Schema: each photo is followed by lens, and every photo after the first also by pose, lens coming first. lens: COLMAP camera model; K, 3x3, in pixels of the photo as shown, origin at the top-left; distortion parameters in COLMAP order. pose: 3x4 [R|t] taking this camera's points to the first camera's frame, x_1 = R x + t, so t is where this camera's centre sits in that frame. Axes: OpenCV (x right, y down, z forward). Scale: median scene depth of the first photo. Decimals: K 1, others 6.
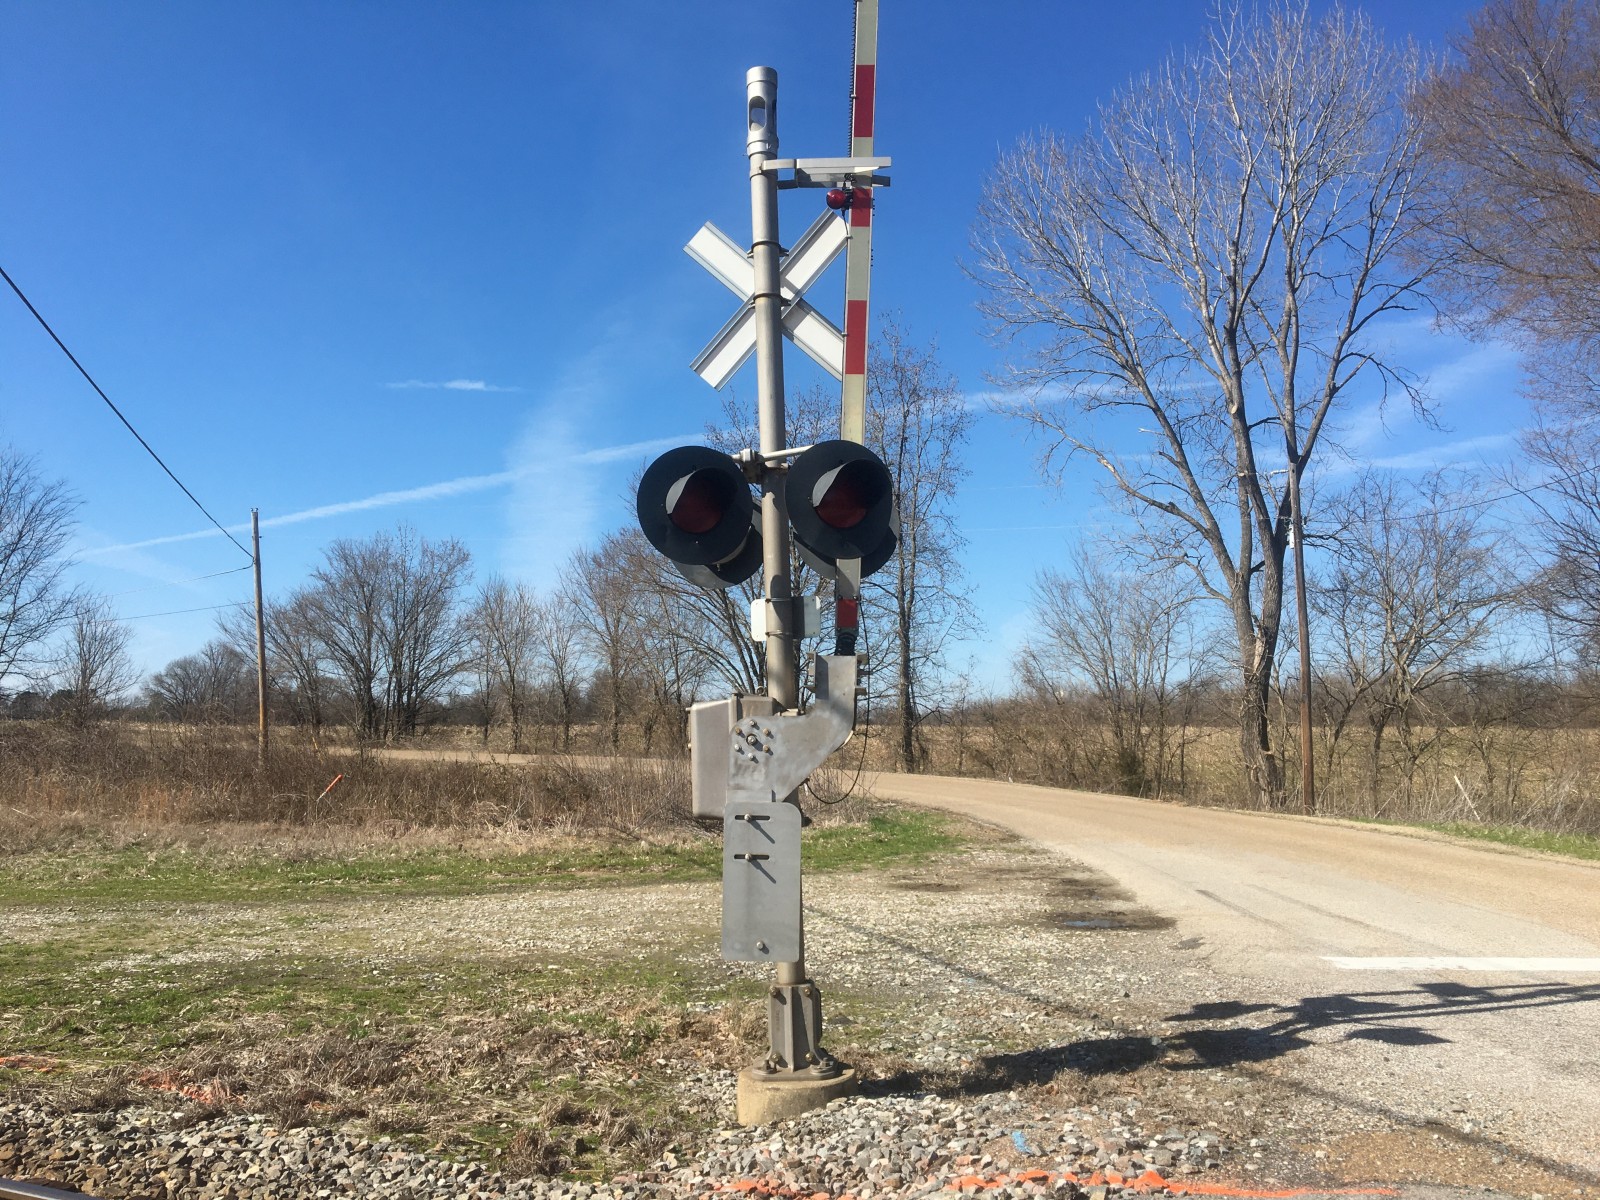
lens RADIAL K [[1360.1, 0, 780.3], [0, 1360.1, 618.5], [0, 0, 1]] dist [0.074053, -0.105702]
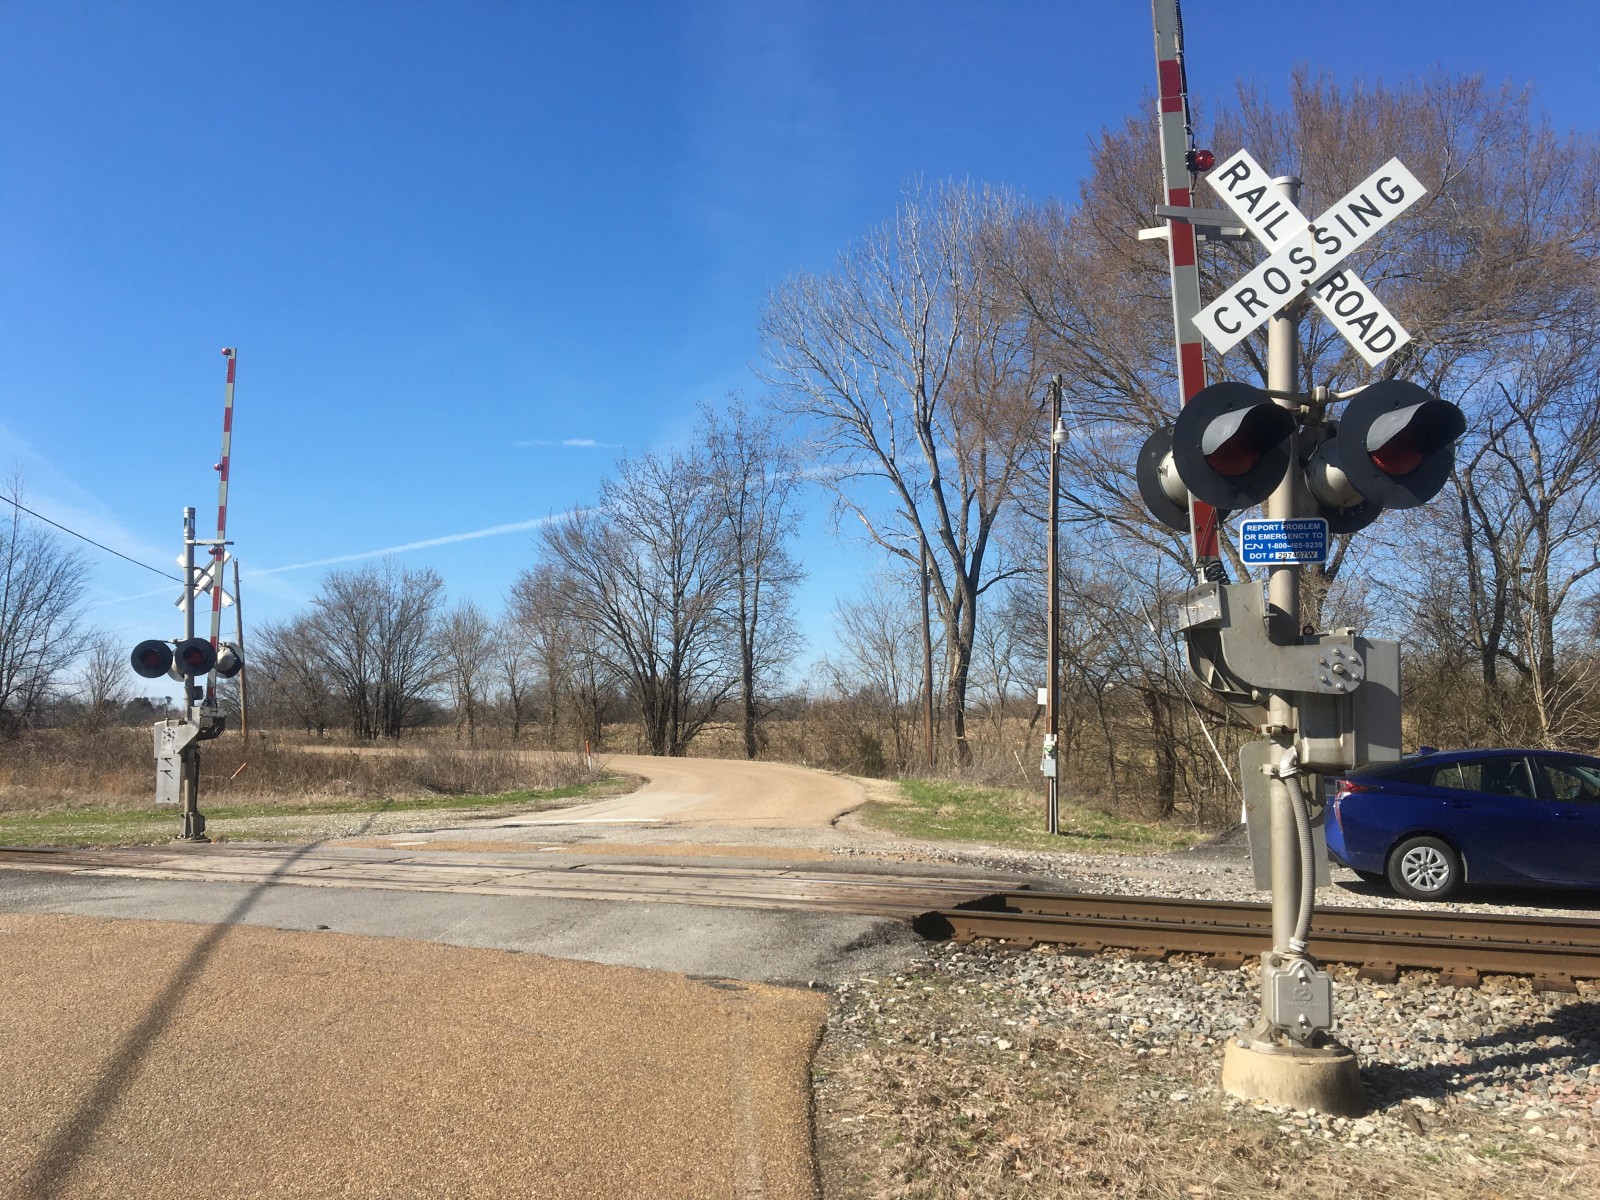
lens RADIAL K [[1360.1, 0, 775.5], [0, 1360.1, 618.0], [0, 0, 1]] dist [0.074053, -0.105702]
pose [[0.998533, -0.018517, -0.050885, 0.189369], [0.018631, 0.999825, 0.001765, -0.019337], [0.050844, -0.002711, 0.998703, -0.256956]]
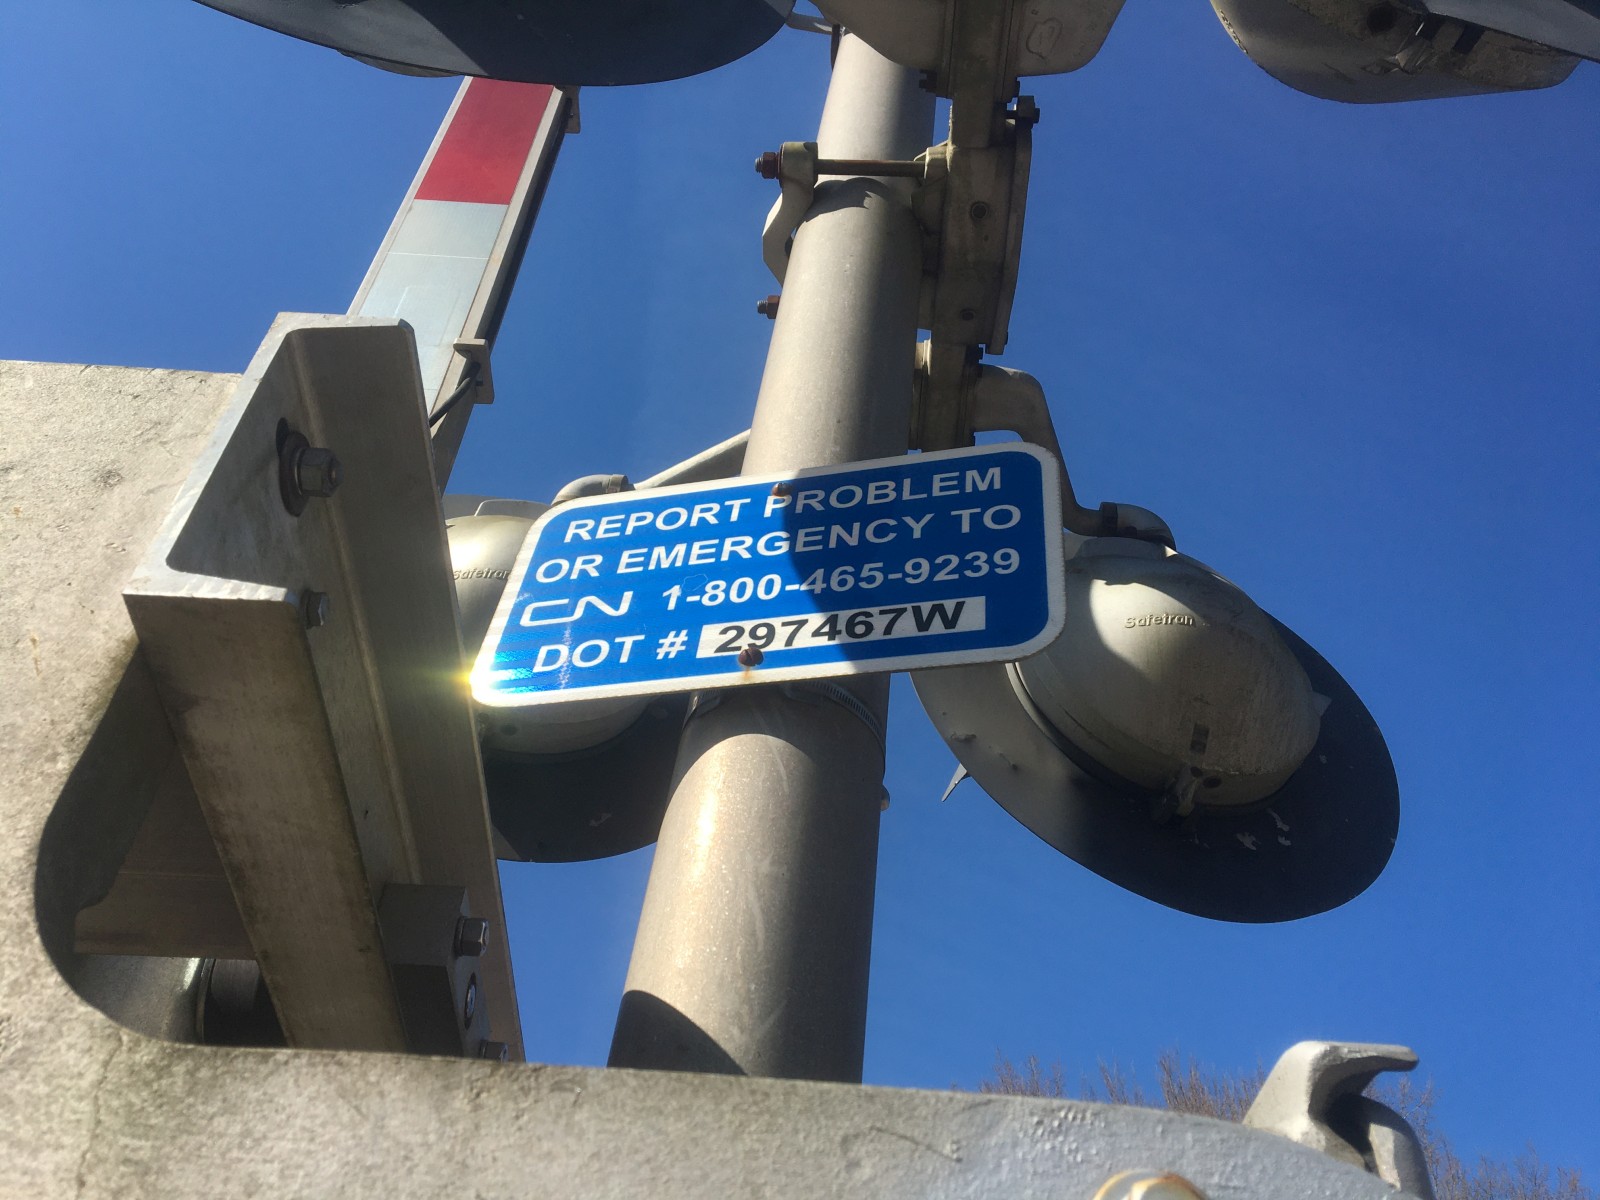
lens RADIAL K [[1360.1, 0, 789.5], [0, 1360.1, 616.2], [0, 0, 1]] dist [0.074053, -0.105702]
pose [[0.994503, 0.104665, -0.002868, 0.229566], [-0.079345, 0.735487, -0.672877, -0.013054], [-0.068318, 0.669406, 0.739749, -0.142932]]
